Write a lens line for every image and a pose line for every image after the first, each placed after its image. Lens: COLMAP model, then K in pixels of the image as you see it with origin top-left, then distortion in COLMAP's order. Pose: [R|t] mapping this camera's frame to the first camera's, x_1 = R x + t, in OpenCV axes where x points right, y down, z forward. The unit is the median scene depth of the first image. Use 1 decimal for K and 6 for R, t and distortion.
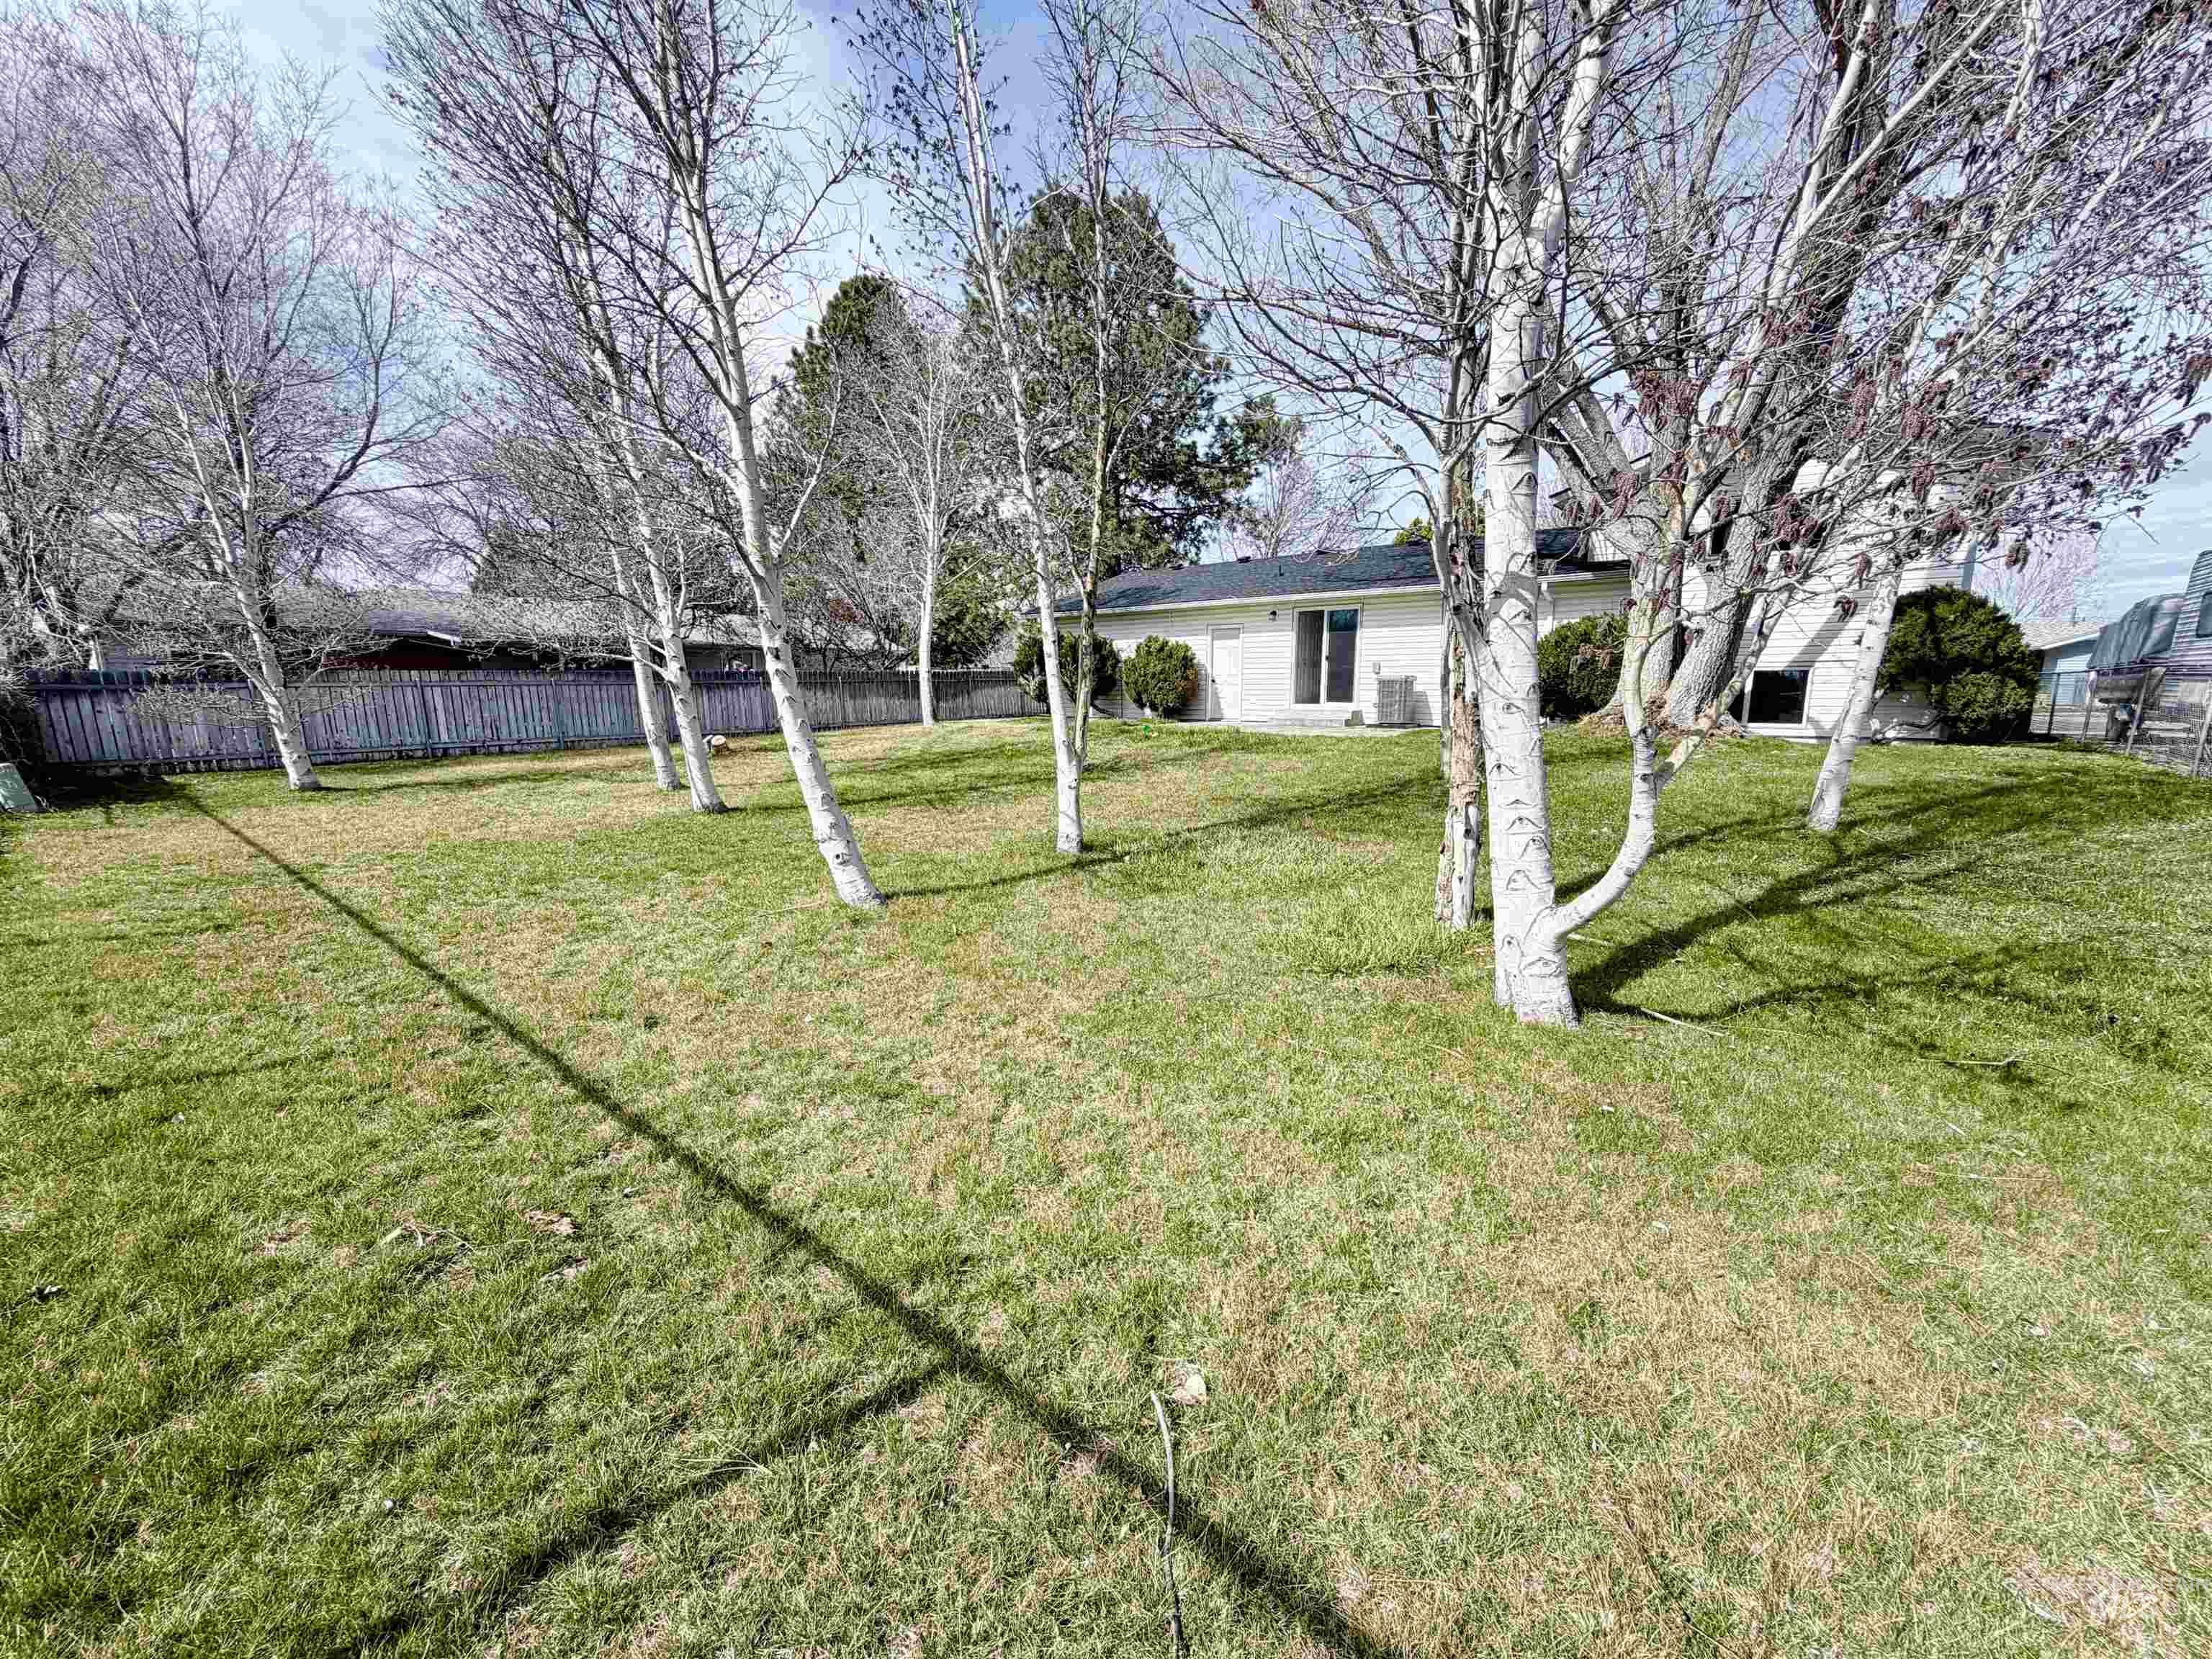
lens RADIAL K [[881.8, 0, 1101.5], [0, 881.8, 831.6], [0, 0, 1]] dist [-0.000450, 0.000226]
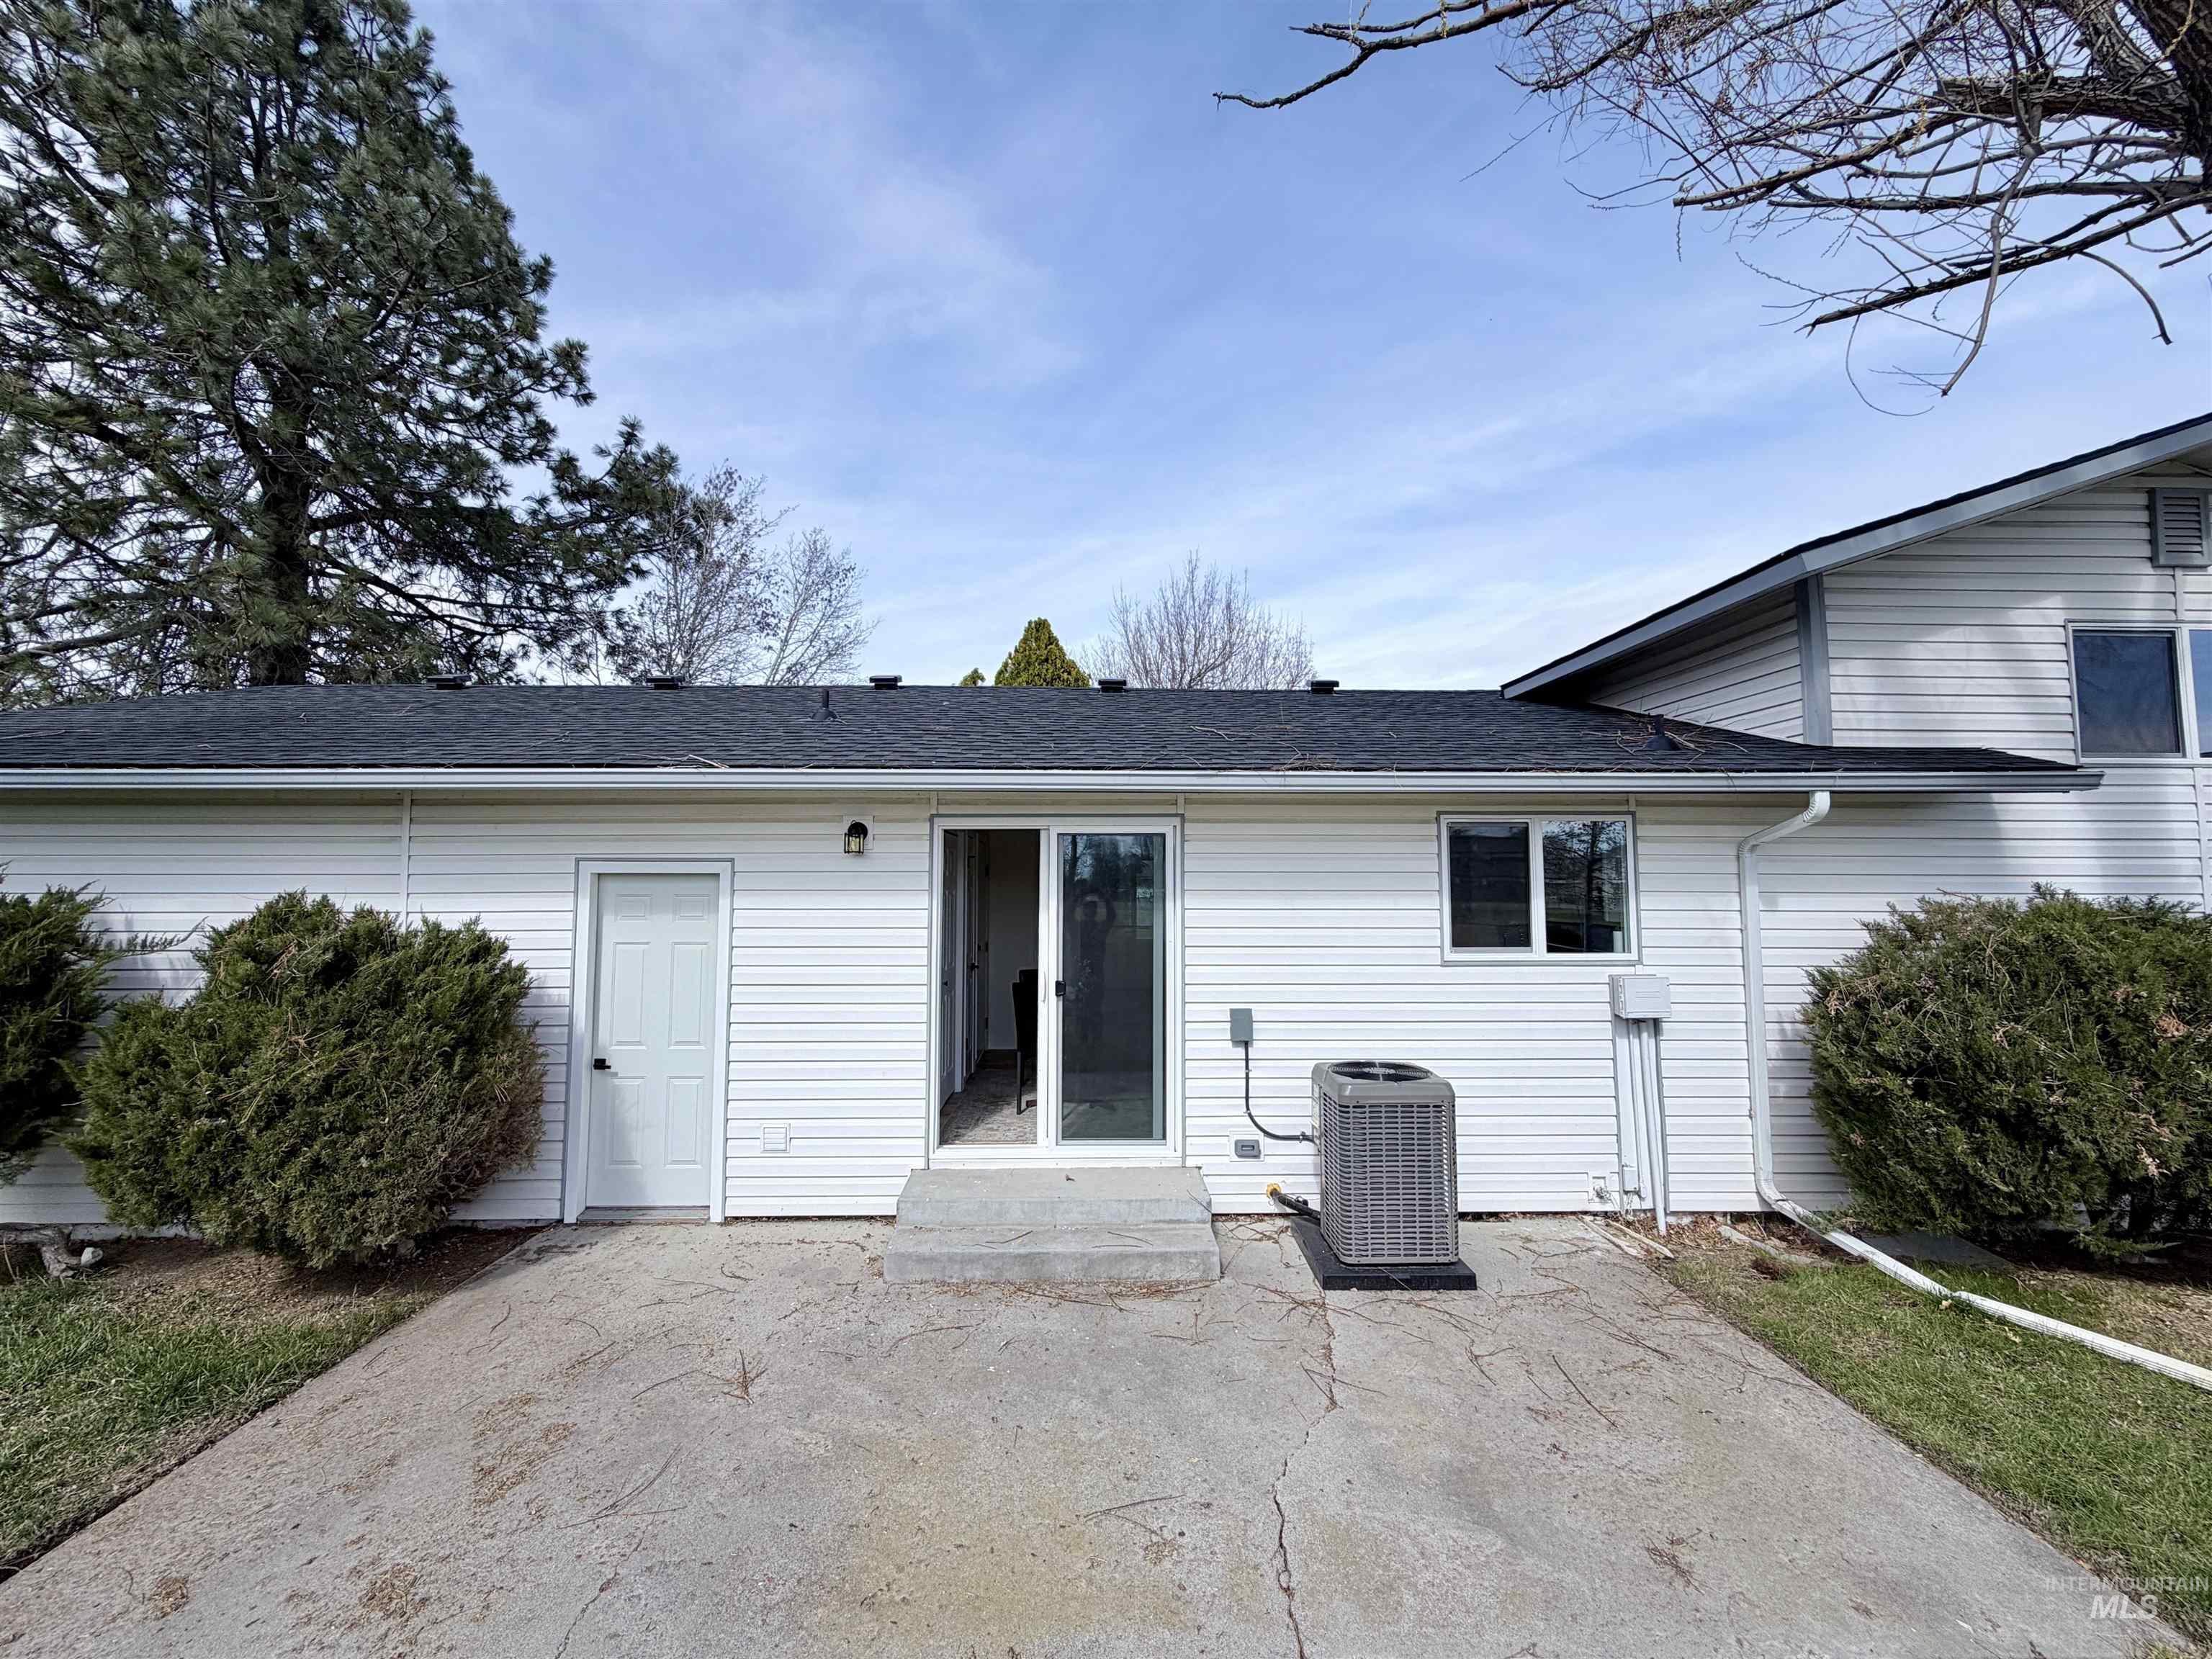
lens RADIAL K [[881.8, 0, 1101.5], [0, 881.8, 831.6], [0, 0, 1]] dist [-0.000450, 0.000226]
pose [[0.754935, 0.045024, 0.654253, 0.065692], [0.105688, 0.976247, -0.189134, -0.178560], [-0.647228, 0.211931, 0.732244, 0.714132]]
